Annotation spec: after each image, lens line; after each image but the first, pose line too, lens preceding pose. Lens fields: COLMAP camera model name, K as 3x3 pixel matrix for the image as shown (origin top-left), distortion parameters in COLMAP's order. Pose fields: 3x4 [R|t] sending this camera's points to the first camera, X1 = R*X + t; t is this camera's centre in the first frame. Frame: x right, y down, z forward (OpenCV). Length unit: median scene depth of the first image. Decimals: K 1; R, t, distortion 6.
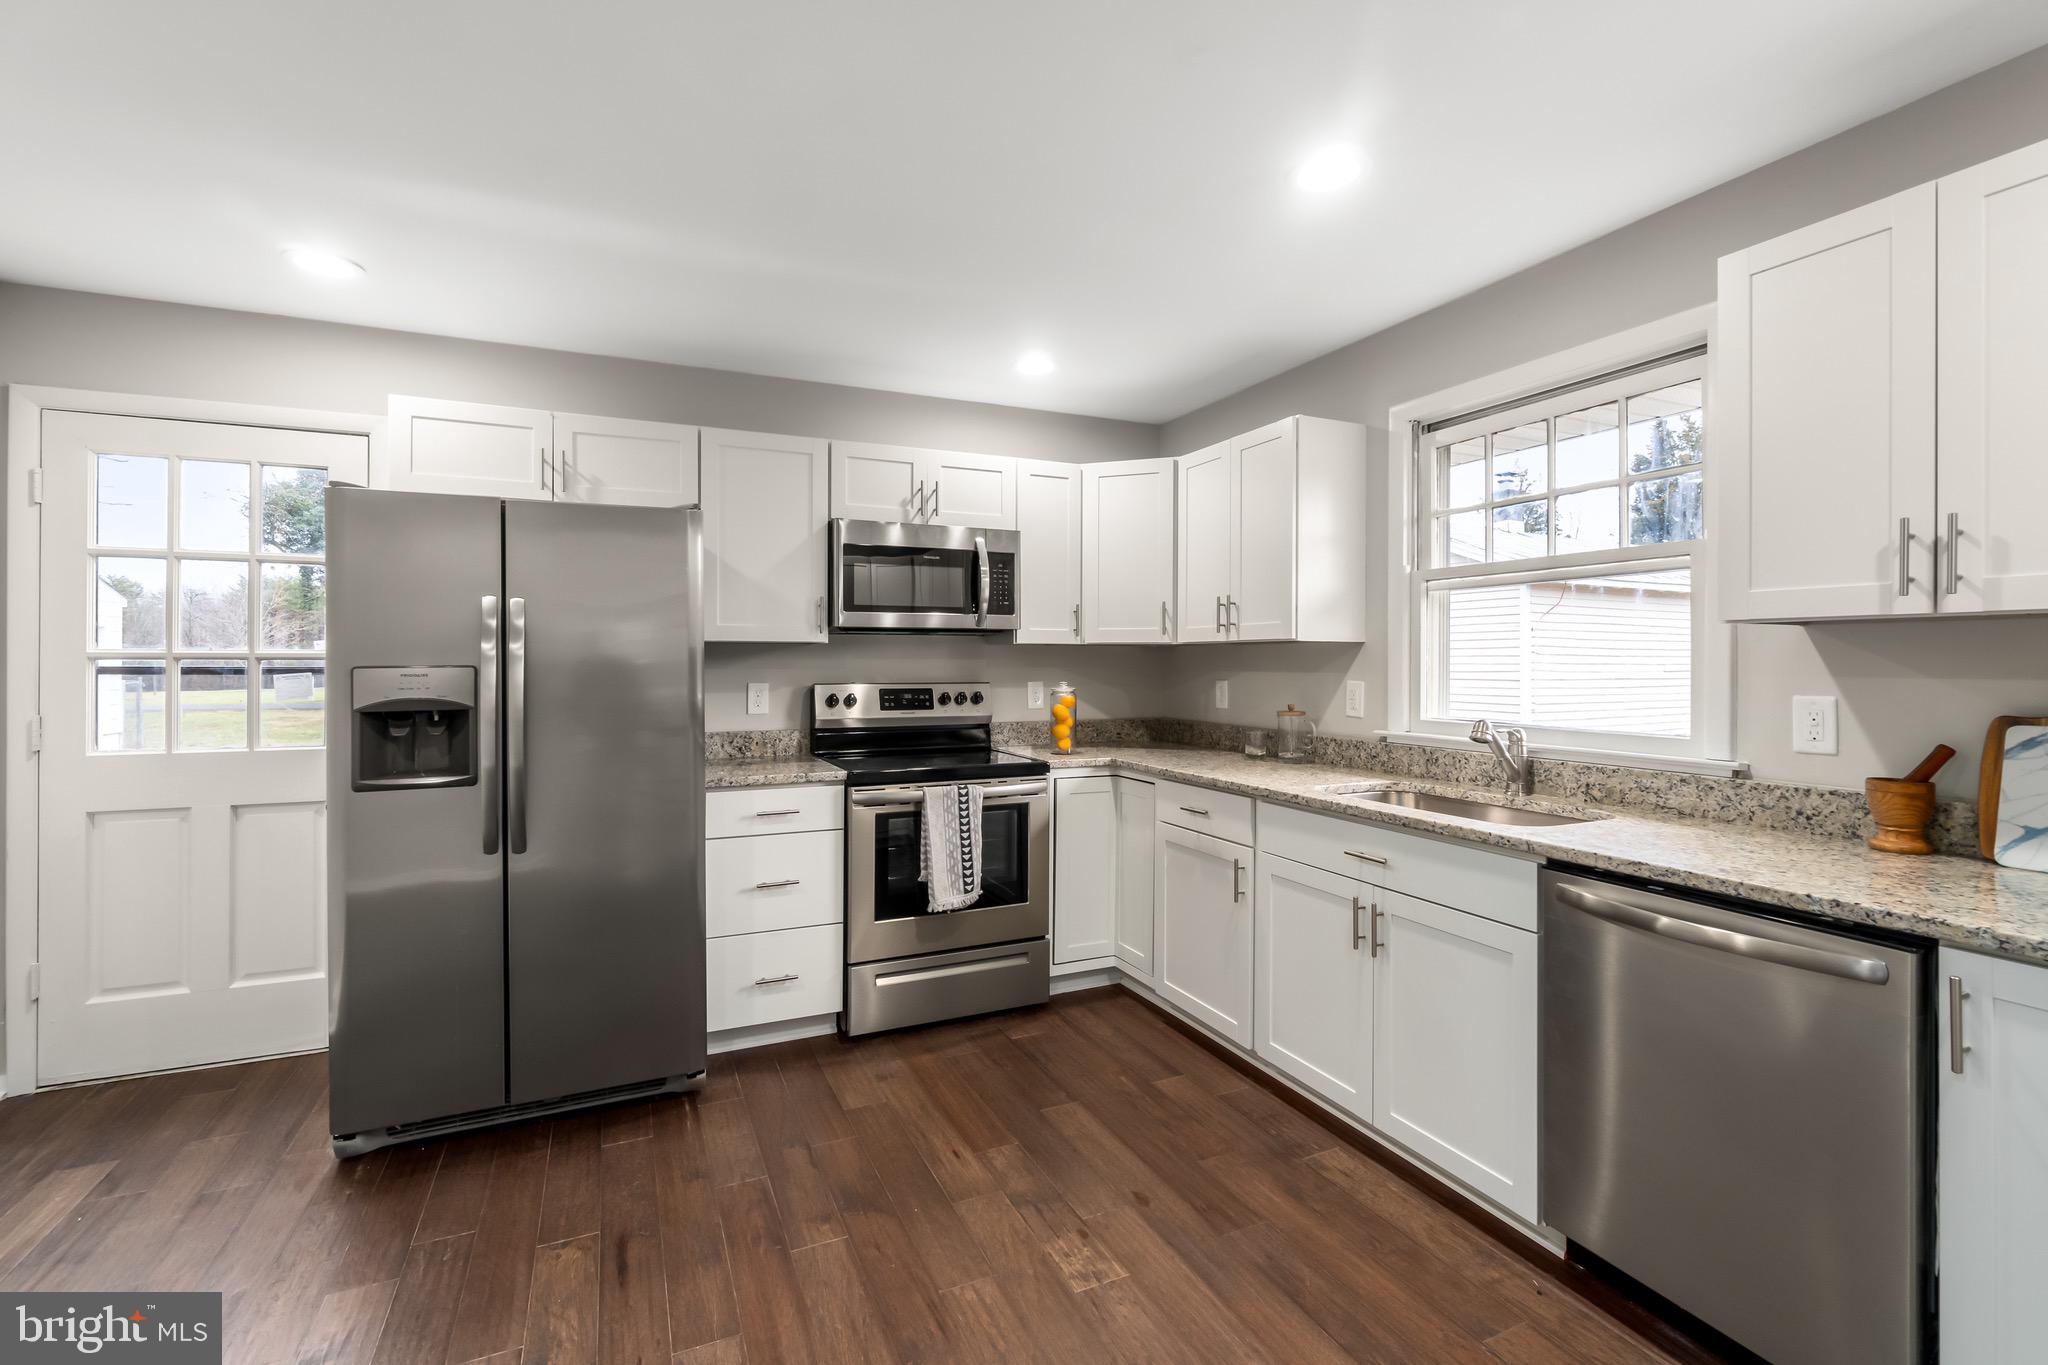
lens RADIAL K [[881.4, 0, 1006.3], [0, 881.4, 659.1], [0, 0, 1]] dist [-0.001807, 0.000282]
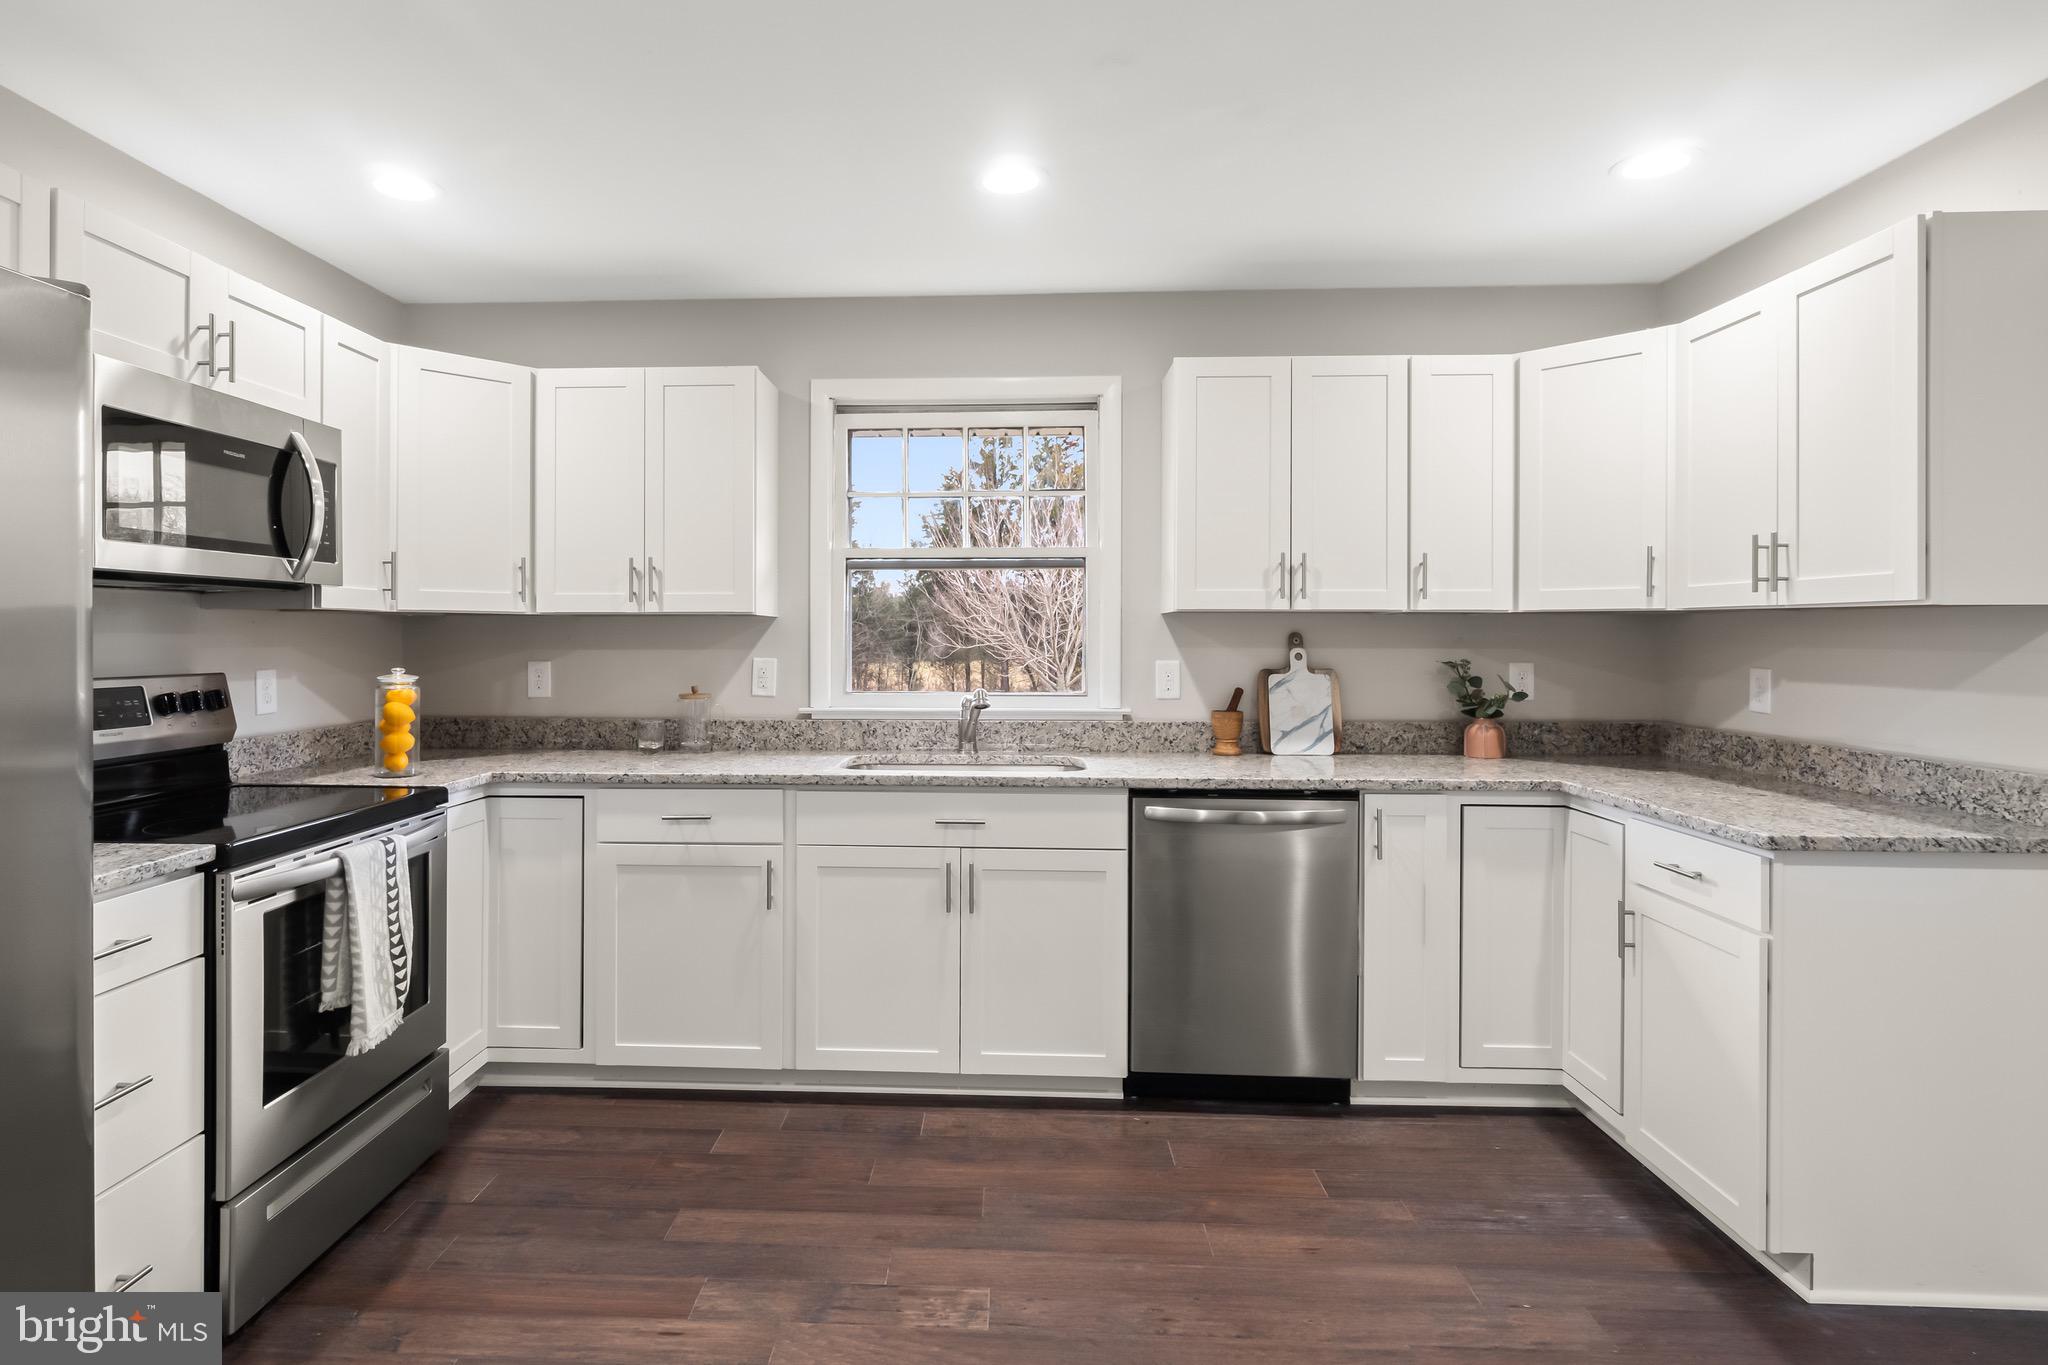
lens RADIAL K [[1055.5, 0, 955.7], [0, 1055.5, 636.2], [0, 0, 1]] dist [-0.002151, 0.000299]
pose [[0.468020, 0.000354, 0.883718, -0.547091], [-0.002841, 0.999995, 0.001104, -0.000293], [-0.883713, -0.003027, 0.468019, 0.314658]]
